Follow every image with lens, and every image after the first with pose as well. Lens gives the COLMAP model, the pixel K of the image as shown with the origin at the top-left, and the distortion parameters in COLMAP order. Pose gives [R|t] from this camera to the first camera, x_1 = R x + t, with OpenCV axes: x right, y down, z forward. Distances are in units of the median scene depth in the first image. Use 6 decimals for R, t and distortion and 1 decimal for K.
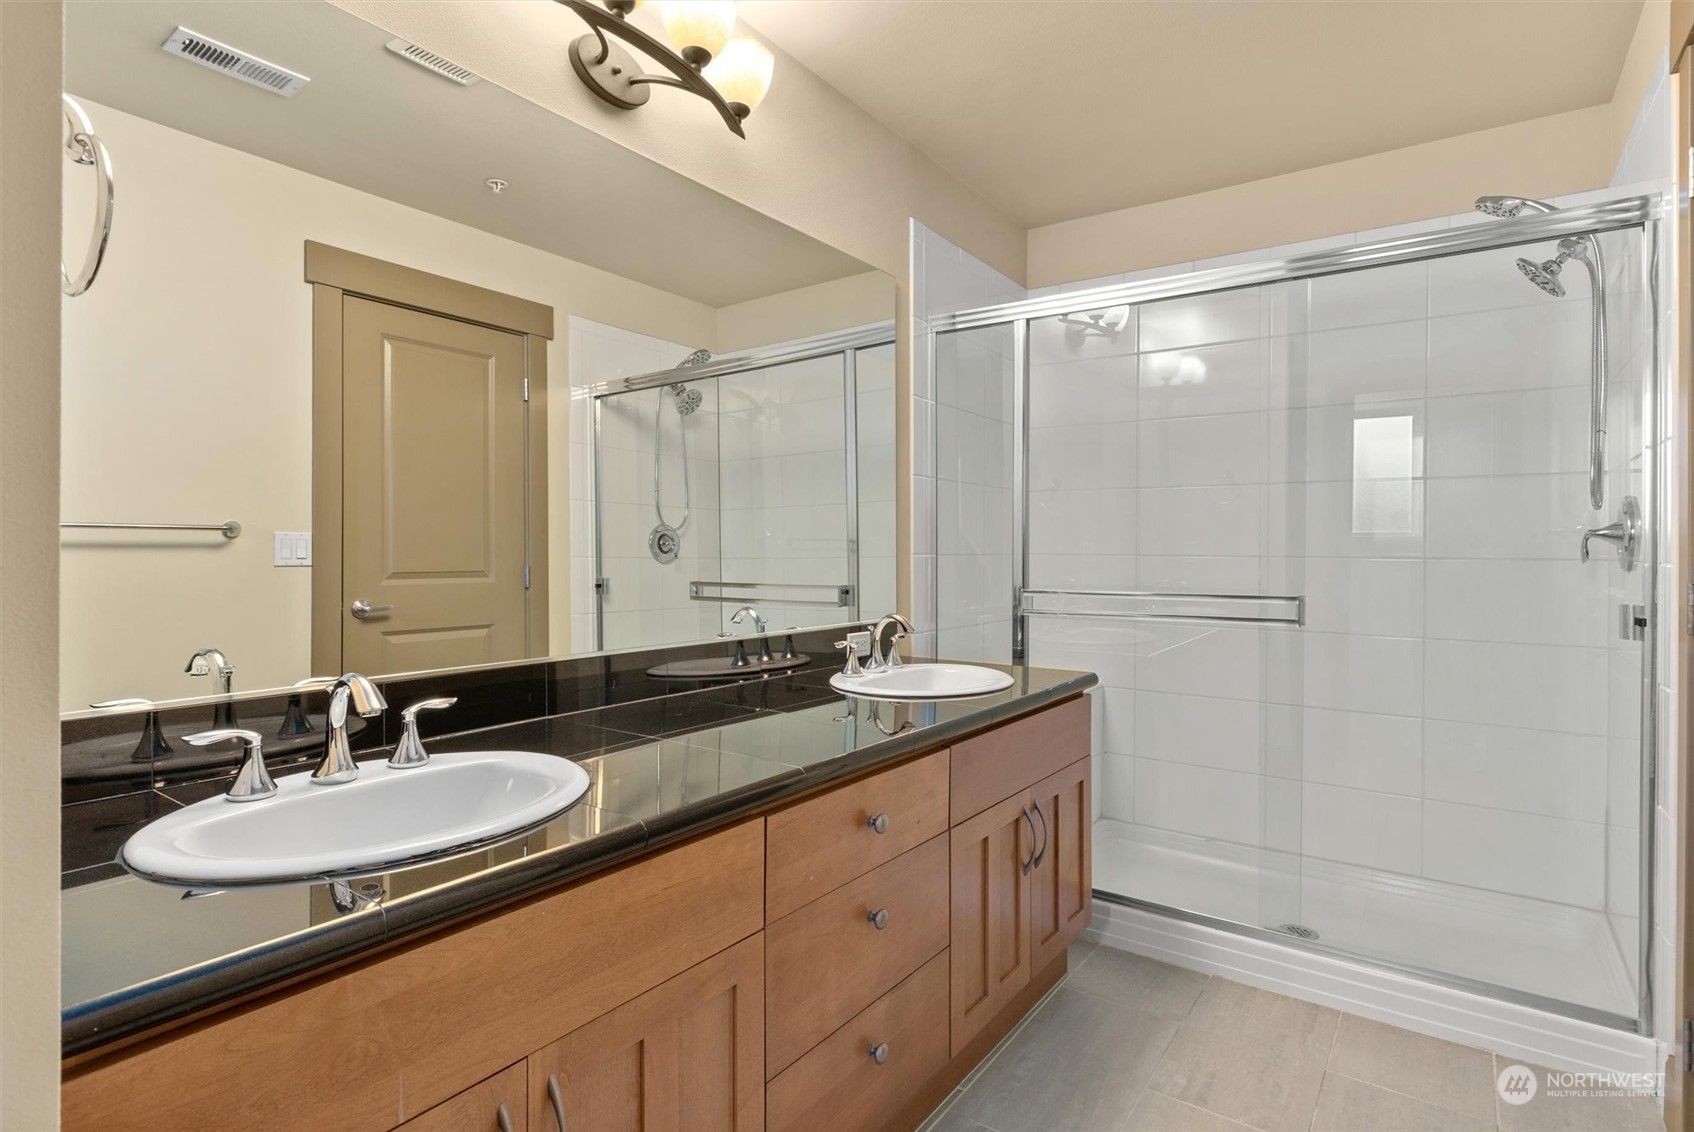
lens RADIAL K [[865.9, 0, 847.0], [0, 865.9, 566.0], [0, 0, 1]] dist [0.000021, -0.000074]
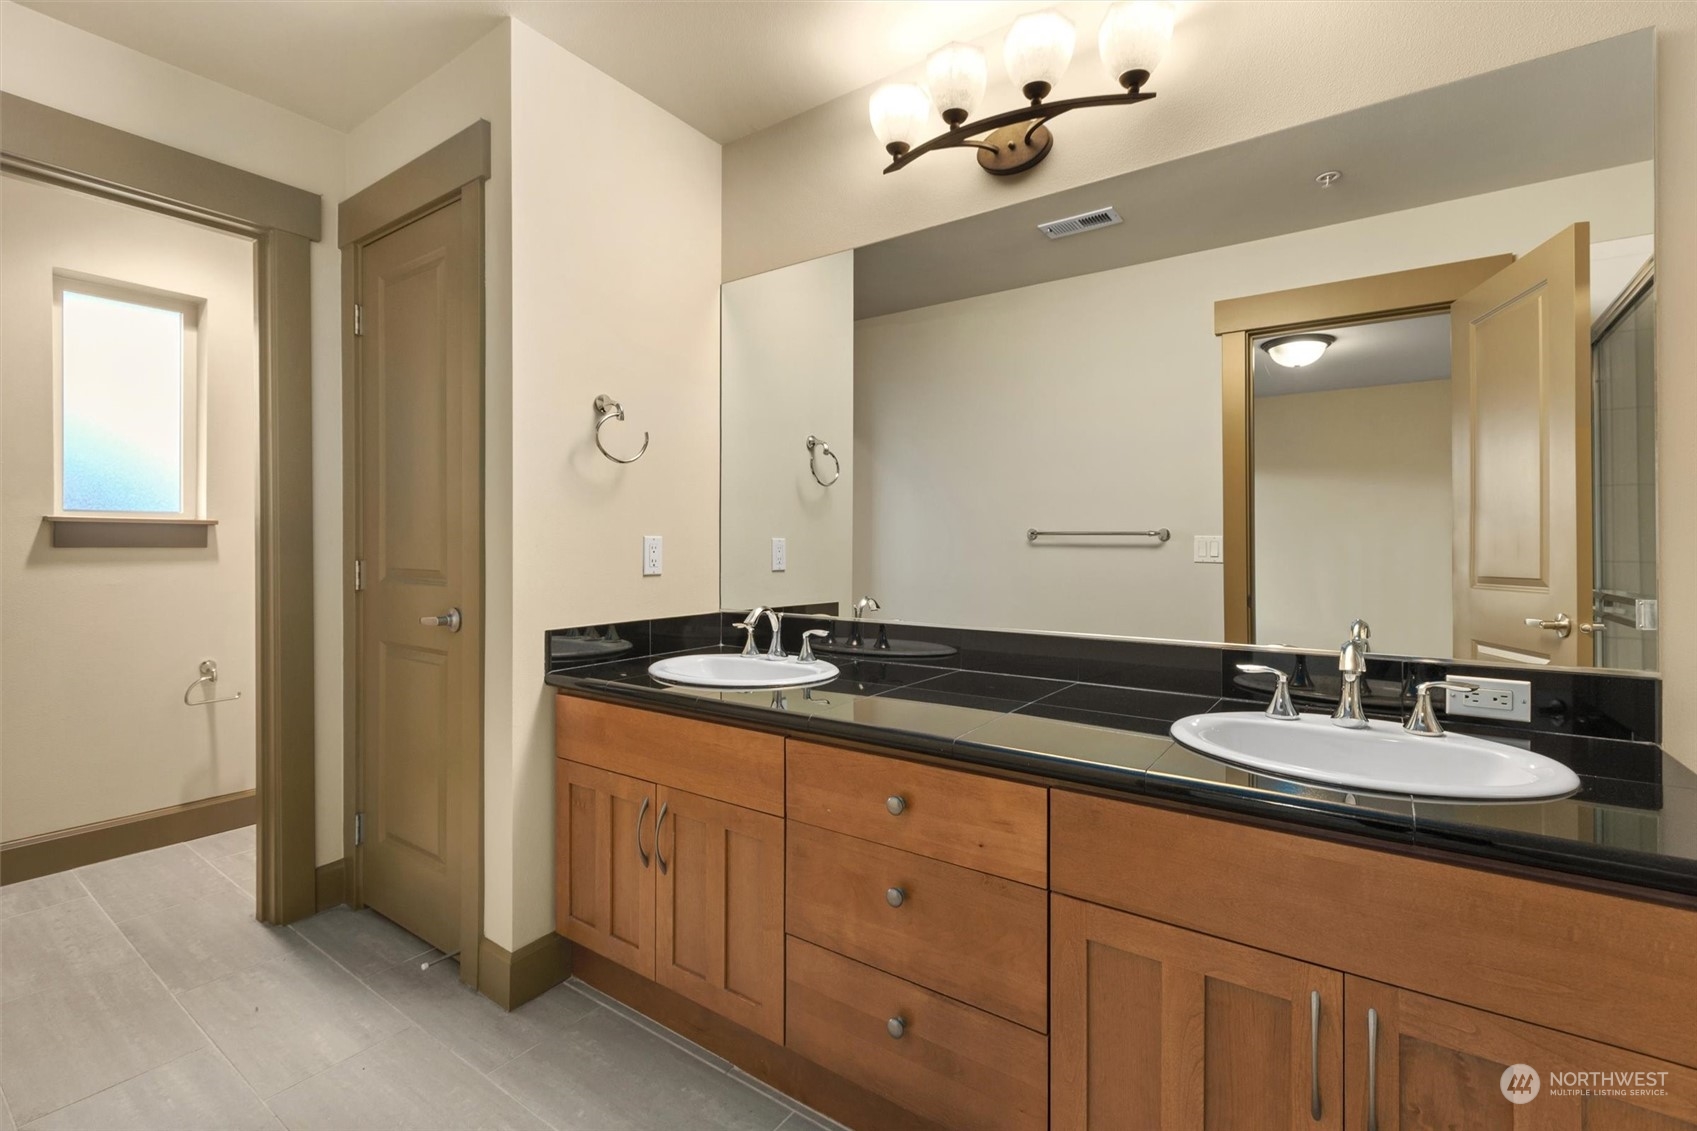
lens RADIAL K [[763.1, 0, 841.3], [0, 763.1, 549.4], [0, 0, 1]] dist [0.001180, 0.000191]
pose [[0.006864, 0.001825, -0.999975, 0.864061], [-0.026904, 0.999637, 0.001639, -0.011612], [0.999614, 0.026892, 0.006911, 0.824312]]
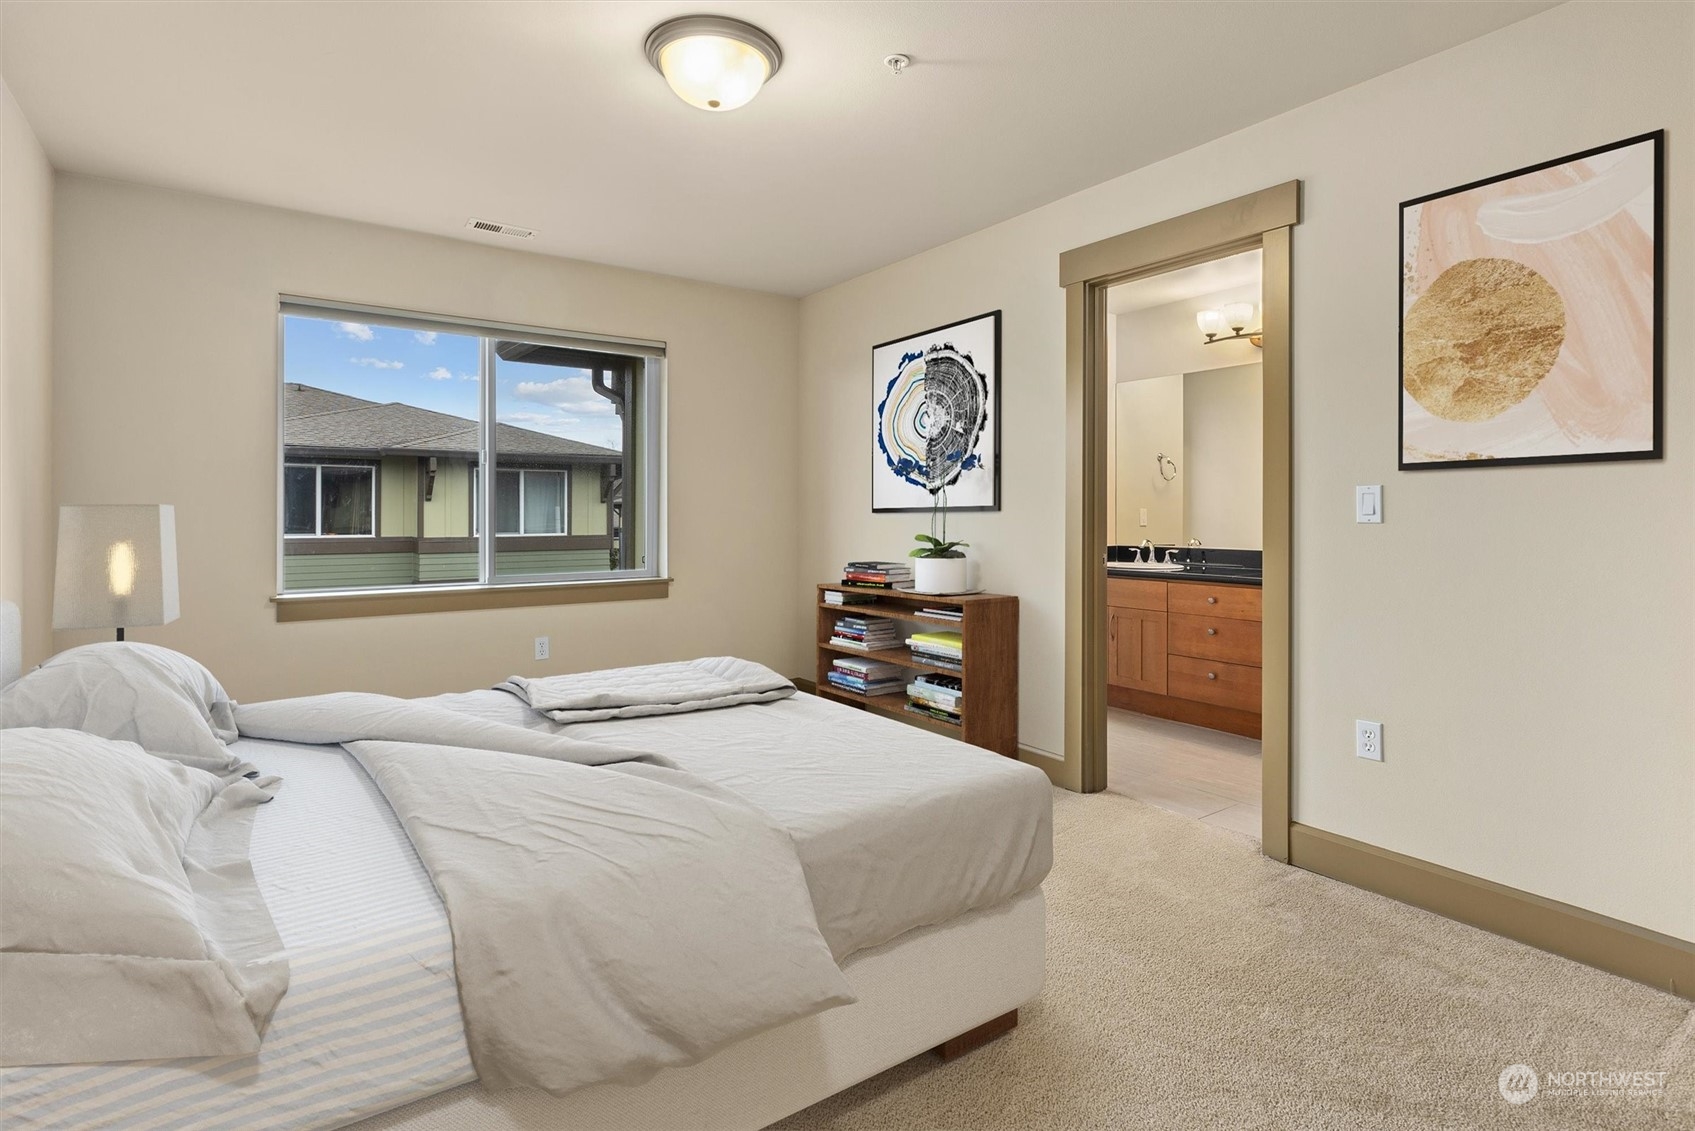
lens RADIAL K [[839.5, 0, 841.6], [0, 839.5, 518.4], [0, 0, 1]] dist [0.002476, 0.000166]
pose [[-0.327416, -0.002665, -0.944877, 2.933210], [-0.023317, 0.999714, 0.005260, 0.018408], [0.944593, 0.023754, -0.327384, 0.654558]]
